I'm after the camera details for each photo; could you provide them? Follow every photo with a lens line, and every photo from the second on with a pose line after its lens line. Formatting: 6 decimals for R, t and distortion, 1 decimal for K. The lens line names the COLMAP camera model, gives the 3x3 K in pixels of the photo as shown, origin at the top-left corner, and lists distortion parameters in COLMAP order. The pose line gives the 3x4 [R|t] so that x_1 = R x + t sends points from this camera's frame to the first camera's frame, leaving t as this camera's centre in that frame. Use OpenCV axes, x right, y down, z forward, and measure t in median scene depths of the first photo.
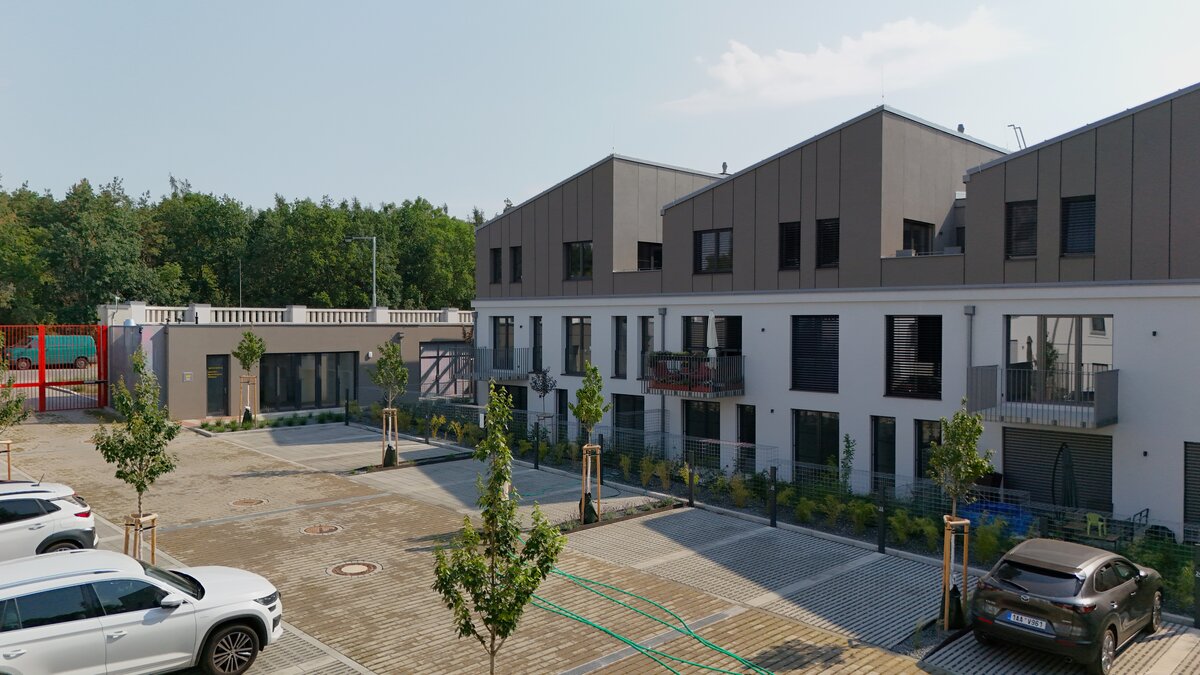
lens RADIAL K [[888.8, 0, 604.8], [0, 888.8, 331.6], [0, 0, 1]] dist [0.055438, -0.041328]
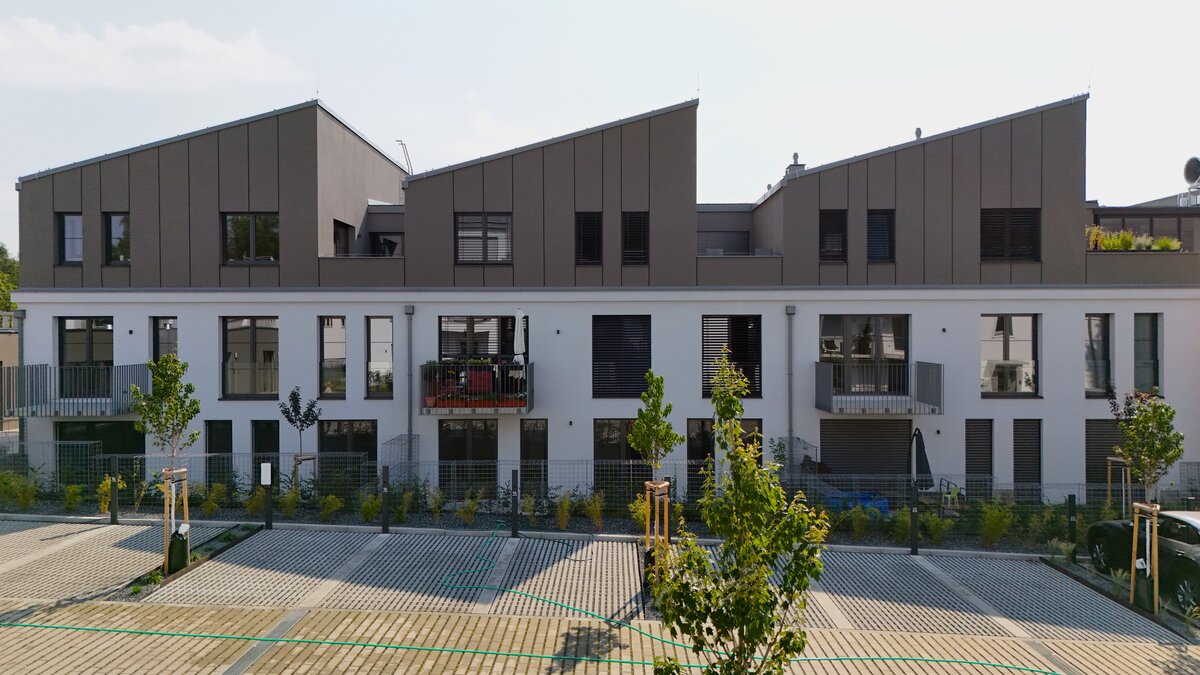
lens RADIAL K [[888.8, 0, 605.3], [0, 888.8, 337.6], [0, 0, 1]] dist [0.055438, -0.041328]
pose [[0.725297, -0.013863, 0.688296, -0.399039], [0.012962, 0.999895, 0.006480, -0.001397], [-0.688314, 0.004221, 0.725401, 0.338237]]
